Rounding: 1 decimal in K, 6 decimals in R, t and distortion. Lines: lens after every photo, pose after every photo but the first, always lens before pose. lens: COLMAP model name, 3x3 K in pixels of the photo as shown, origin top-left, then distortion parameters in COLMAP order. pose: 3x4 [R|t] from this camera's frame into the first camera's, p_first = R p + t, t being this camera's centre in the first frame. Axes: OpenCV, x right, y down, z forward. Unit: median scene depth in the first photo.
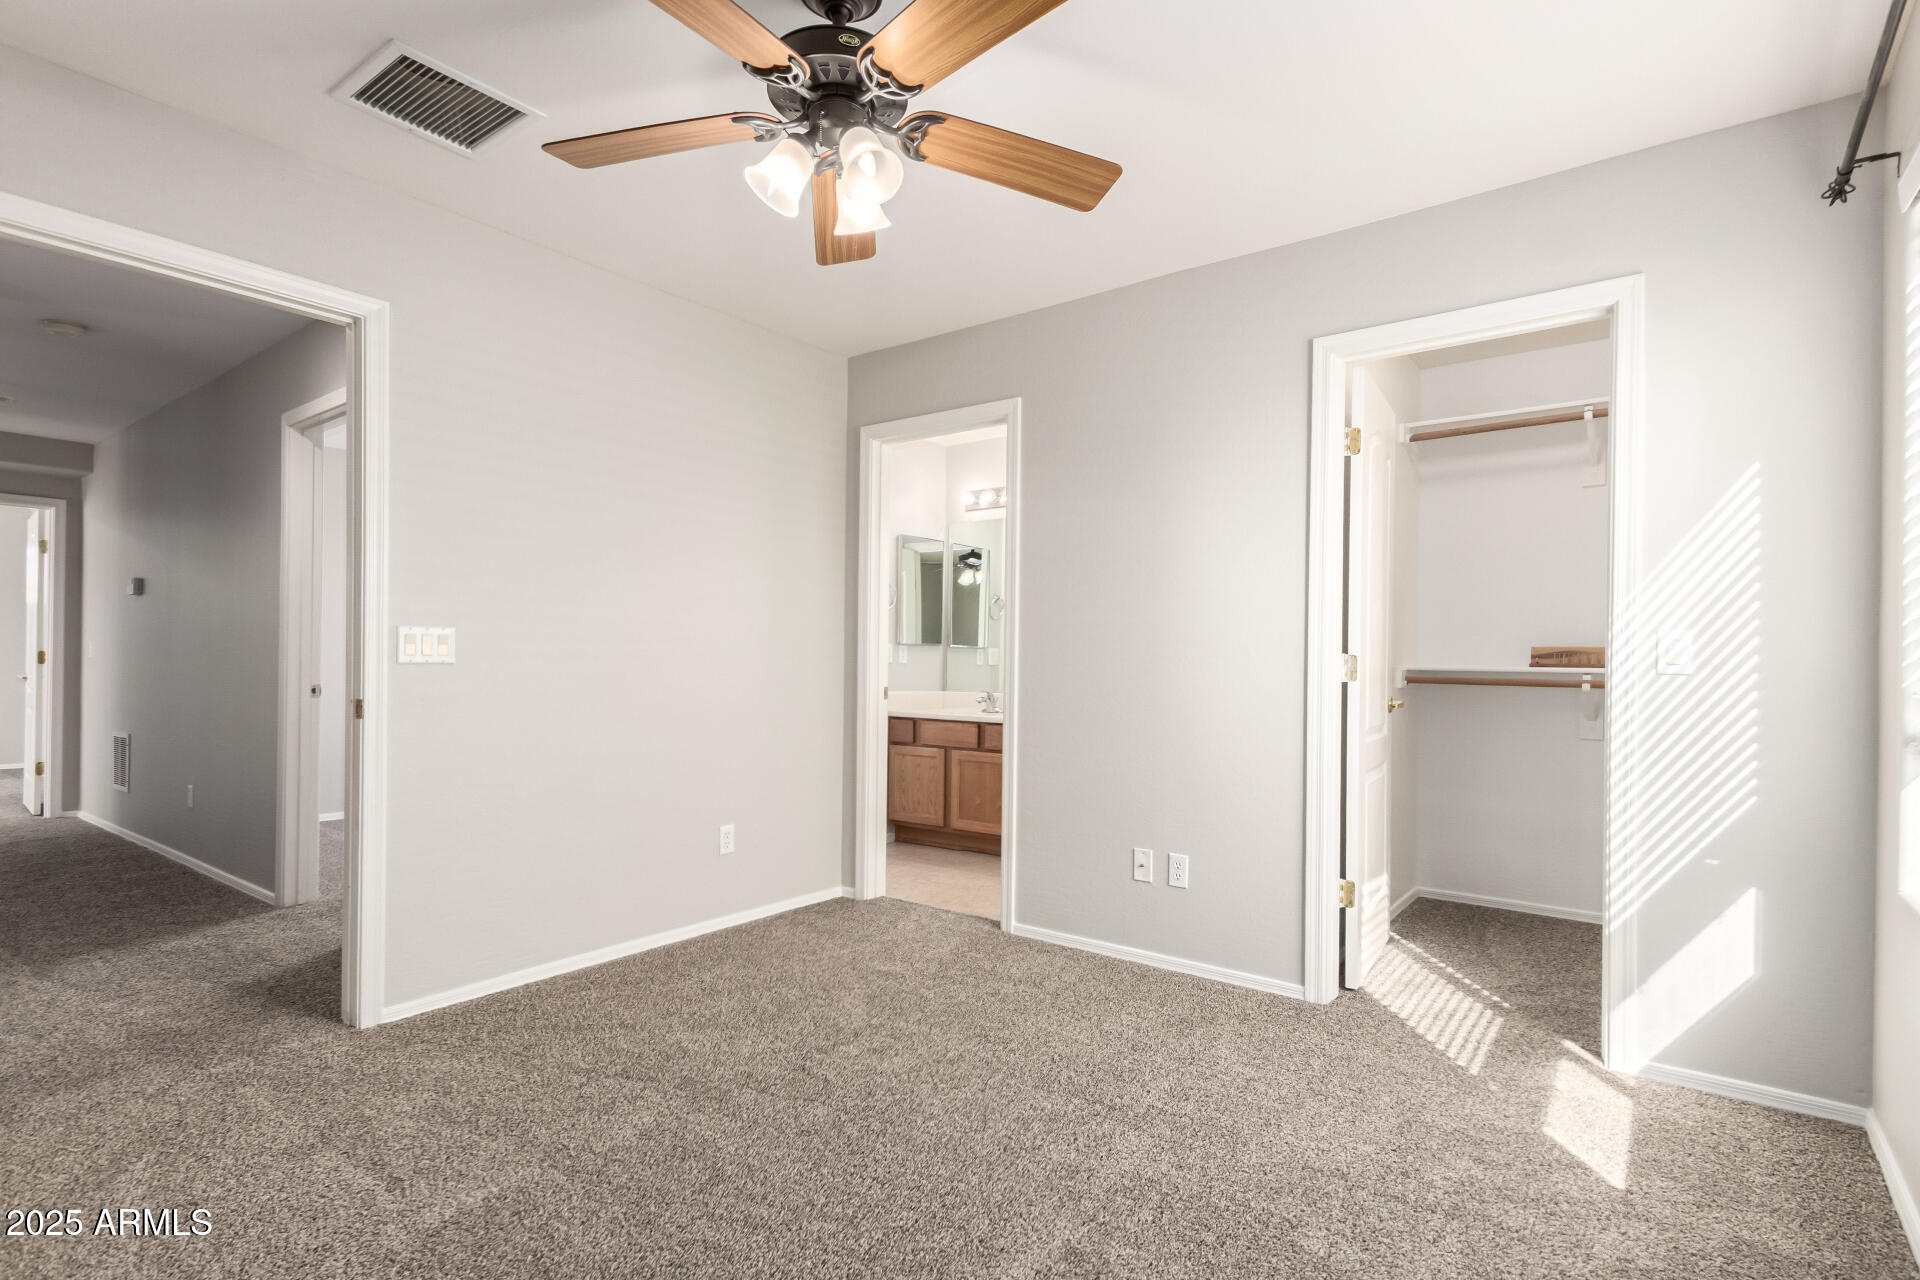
lens RADIAL K [[941.8, 0, 966.7], [0, 941.8, 660.4], [0, 0, 1]] dist [0.017667, -0.006014]
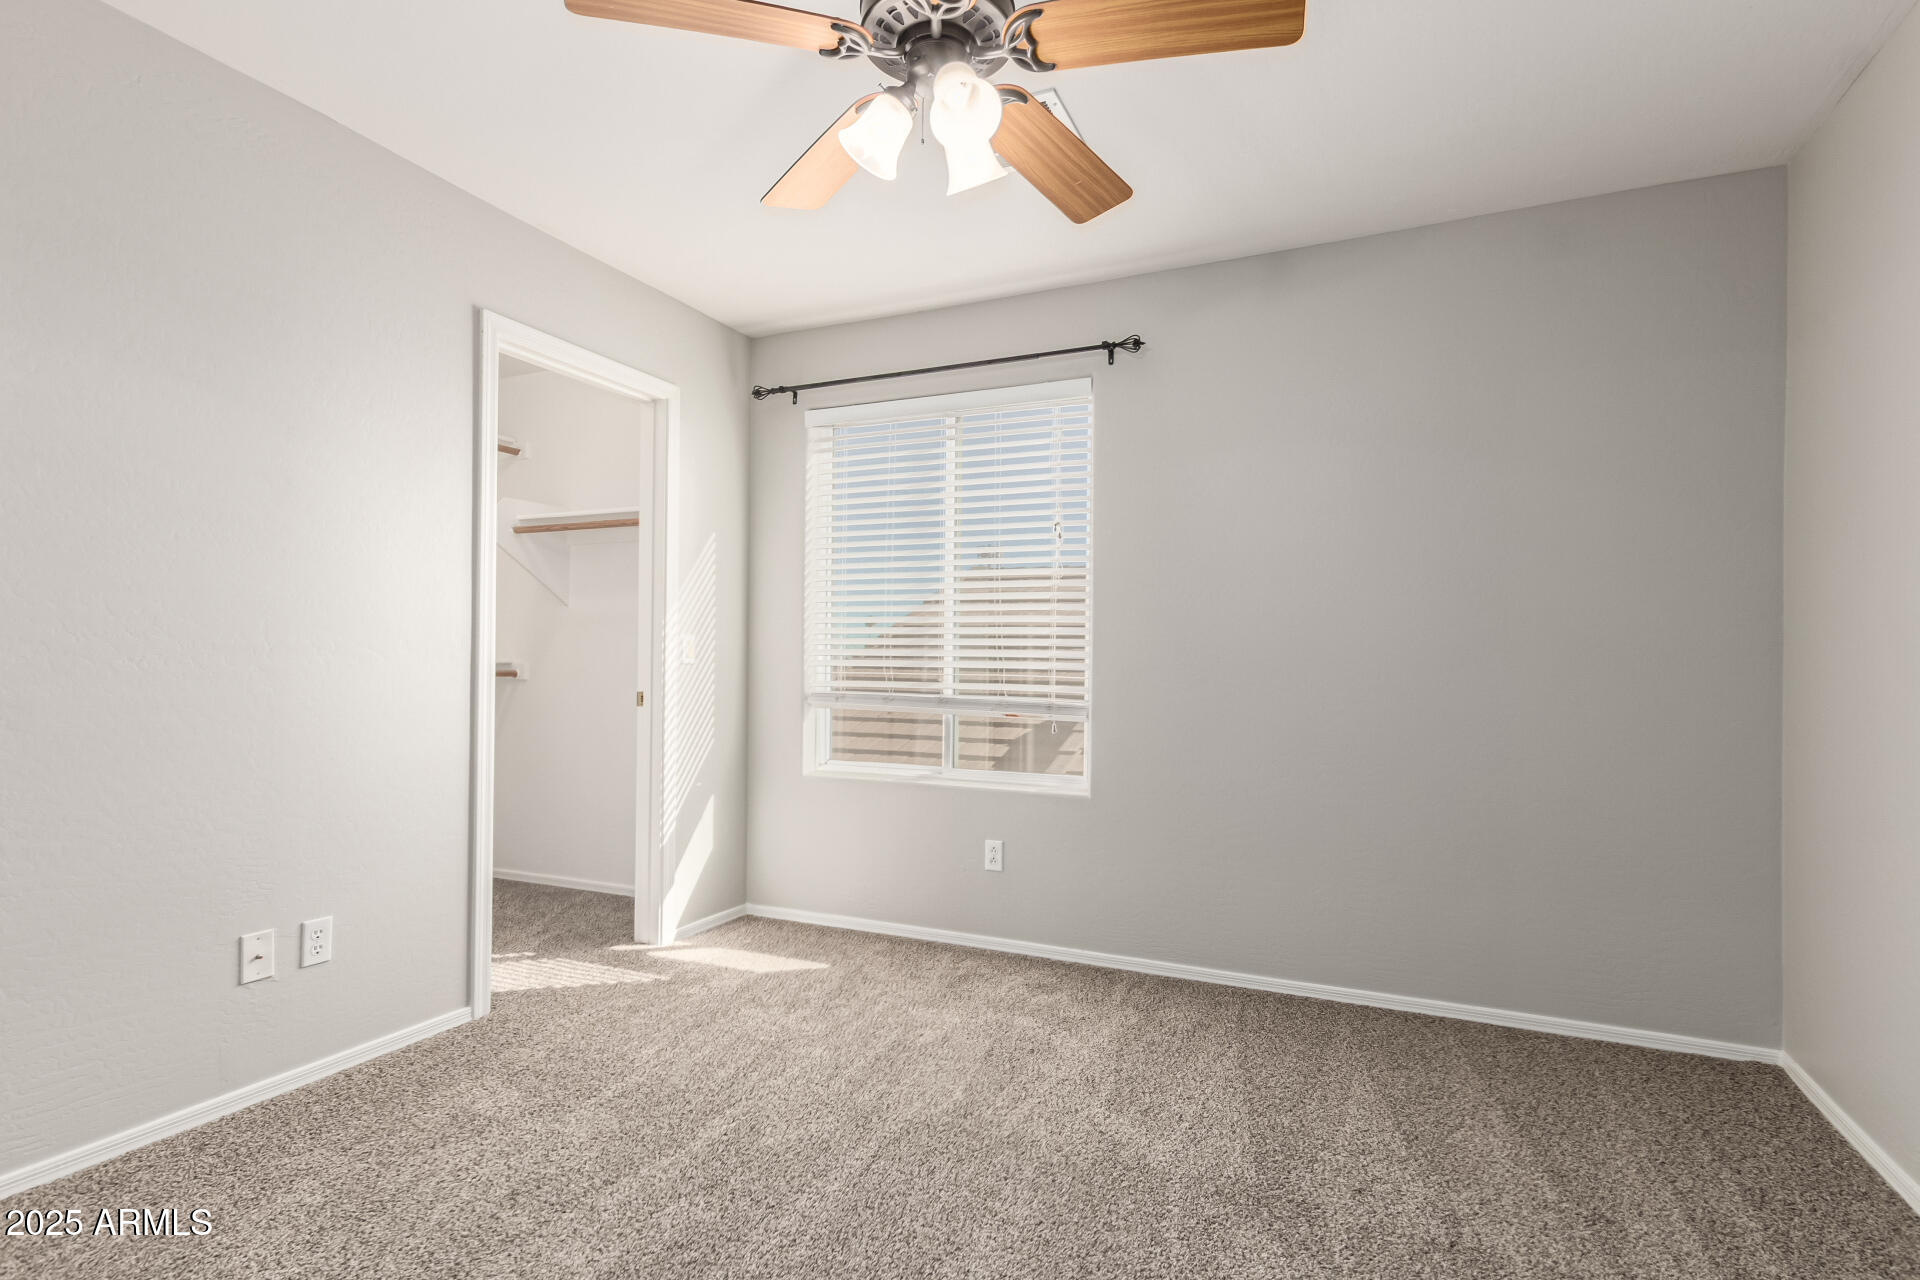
lens RADIAL K [[941.8, 0, 966.7], [0, 941.8, 660.4], [0, 0, 1]] dist [0.017667, -0.006014]
pose [[-0.230951, -0.006779, 0.972942, -0.603598], [-0.011411, 0.999926, 0.004259, -0.001884], [-0.972898, -0.010119, -0.231011, 0.688098]]
